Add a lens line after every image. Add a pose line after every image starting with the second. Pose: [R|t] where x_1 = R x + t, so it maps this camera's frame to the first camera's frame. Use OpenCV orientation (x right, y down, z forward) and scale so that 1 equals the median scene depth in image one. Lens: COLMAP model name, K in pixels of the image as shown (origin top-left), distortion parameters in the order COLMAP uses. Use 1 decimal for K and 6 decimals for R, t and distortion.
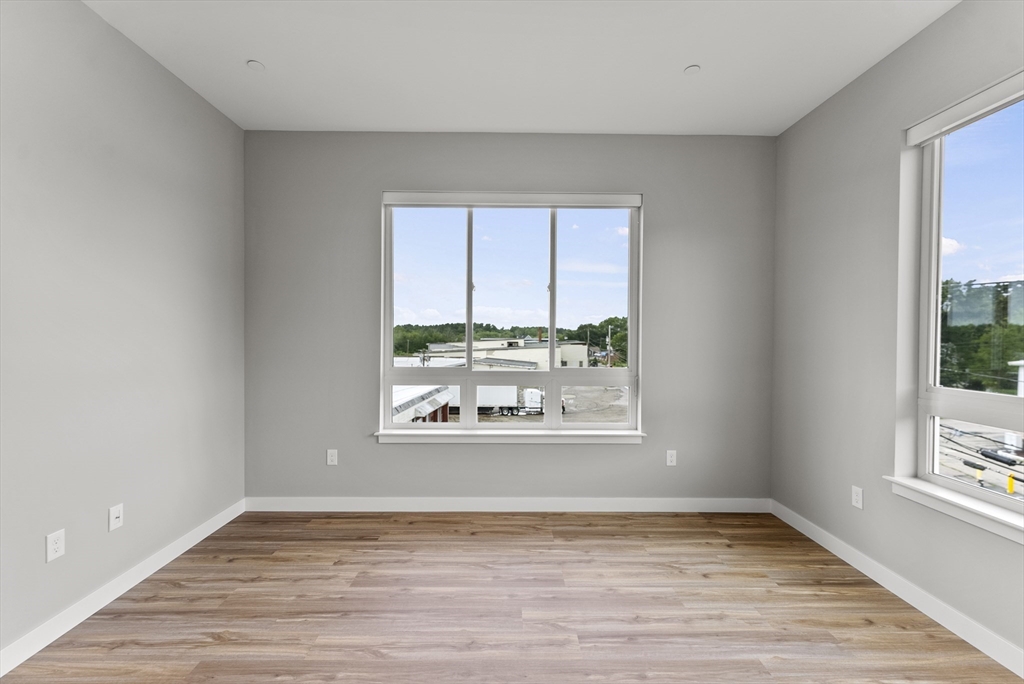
lens RADIAL K [[418.8, 0, 509.8], [0, 418.8, 341.8], [0, 0, 1]] dist [0.001196, 0.000319]
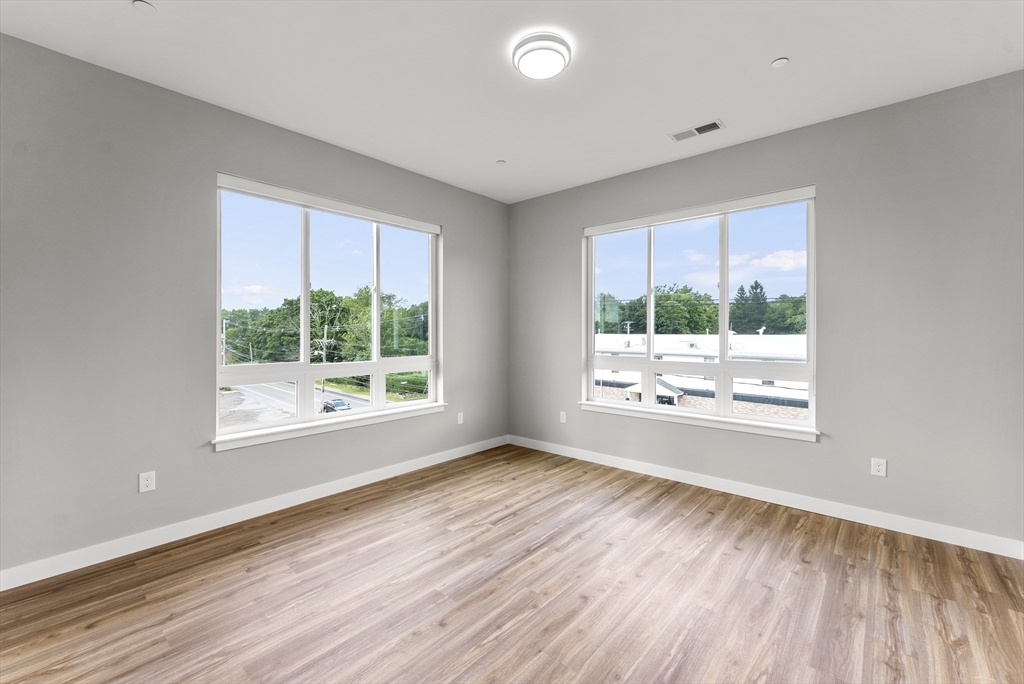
lens RADIAL K [[418.8, 0, 497.0], [0, 418.8, 331.7], [0, 0, 1]] dist [0.001196, 0.000319]
pose [[0.689854, -0.004727, 0.723933, -0.694551], [0.014509, 0.999868, -0.007297, 0.000976], [-0.723803, 0.015538, 0.689832, -0.071130]]
